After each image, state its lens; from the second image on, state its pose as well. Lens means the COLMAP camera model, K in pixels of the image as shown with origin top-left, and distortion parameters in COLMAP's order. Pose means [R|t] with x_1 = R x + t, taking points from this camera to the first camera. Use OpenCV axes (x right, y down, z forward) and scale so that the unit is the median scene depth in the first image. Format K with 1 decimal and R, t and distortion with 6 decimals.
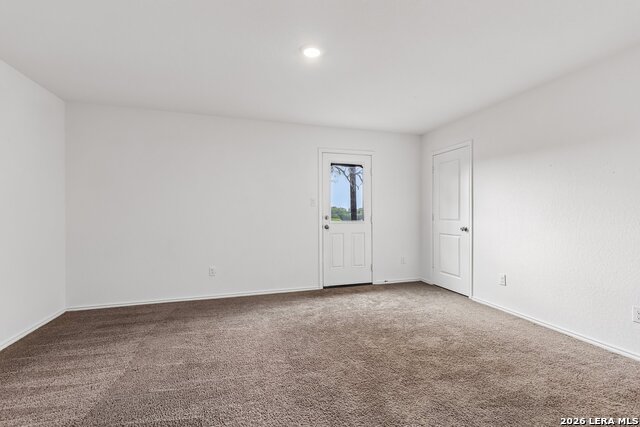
lens RADIAL K [[288.3, 0, 319.8], [0, 288.3, 213.8], [0, 0, 1]] dist [0.017781, -0.004779]
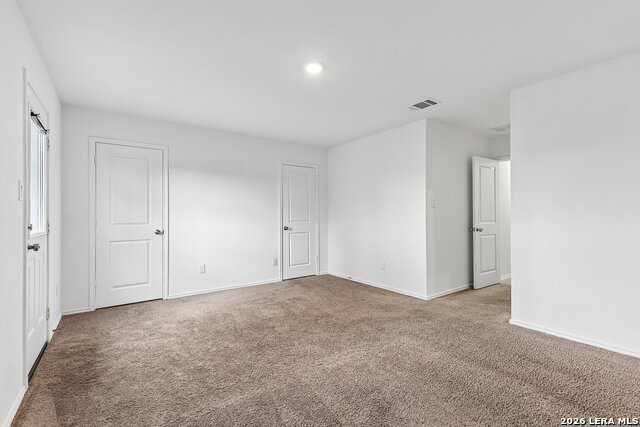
lens RADIAL K [[288.3, 0, 324.7], [0, 288.3, 214.3], [0, 0, 1]] dist [0.017781, -0.004779]
pose [[-0.331308, 0.003635, 0.943516, -0.650402], [0.009789, 0.999952, -0.000415, -0.002634], [-0.943472, 0.009099, -0.331328, 0.814121]]
